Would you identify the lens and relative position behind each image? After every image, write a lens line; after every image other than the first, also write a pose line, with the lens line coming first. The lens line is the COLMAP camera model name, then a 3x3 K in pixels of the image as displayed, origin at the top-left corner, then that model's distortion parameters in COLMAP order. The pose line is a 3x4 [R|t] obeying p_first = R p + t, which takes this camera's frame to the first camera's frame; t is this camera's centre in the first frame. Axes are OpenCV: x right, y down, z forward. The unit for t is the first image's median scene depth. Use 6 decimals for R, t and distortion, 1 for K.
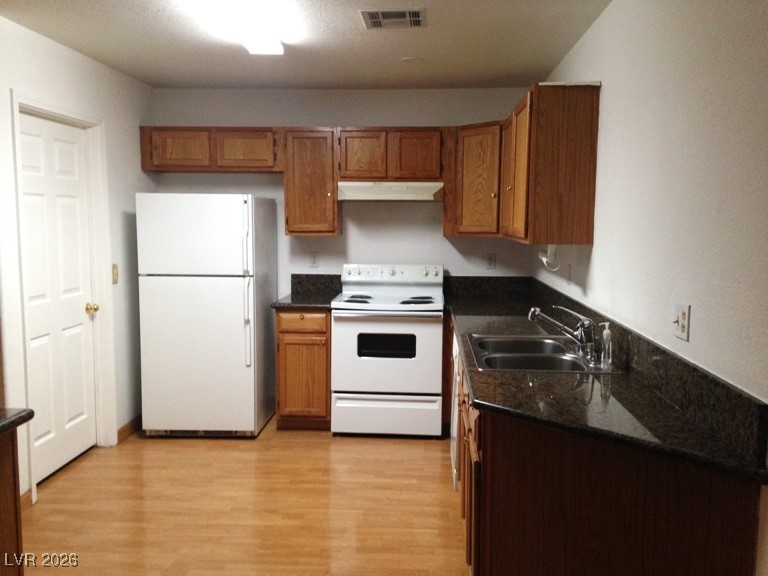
lens RADIAL K [[687.4, 0, 386.0], [0, 687.4, 291.6], [0, 0, 1]] dist [0.116034, -0.090042]
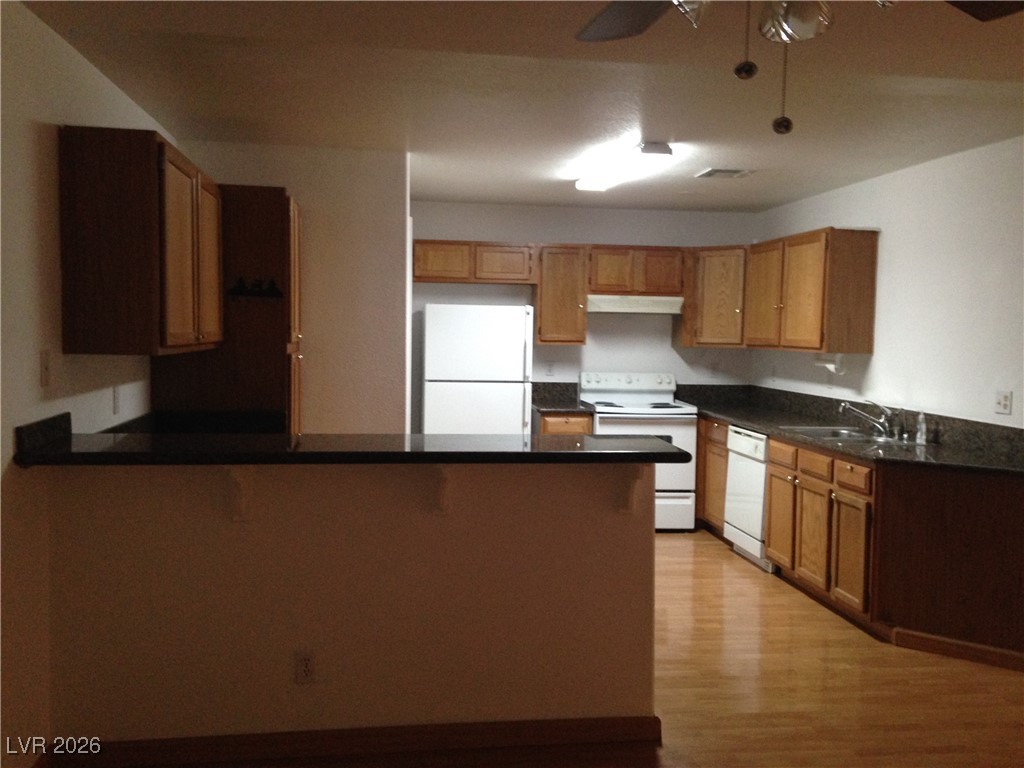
lens RADIAL K [[916.5, 0, 506.9], [0, 916.5, 386.2], [0, 0, 1]] dist [0.116034, -0.090042]
pose [[0.981407, 0.002990, 0.191914, -0.489467], [0.004652, 0.999214, -0.039357, 0.039214], [-0.191881, 0.039518, 0.980622, -0.381255]]
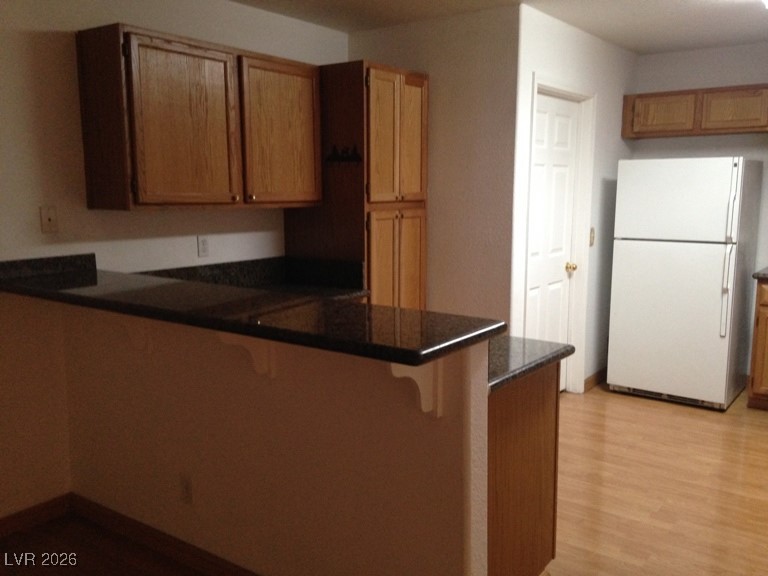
lens RADIAL K [[687.4, 0, 393.3], [0, 687.4, 289.5], [0, 0, 1]] dist [0.116034, -0.090042]
pose [[0.841645, 0.078212, -0.534337, -0.065542], [-0.054727, 0.996716, 0.059689, 0.008596], [0.537251, -0.020995, 0.843161, -0.071879]]
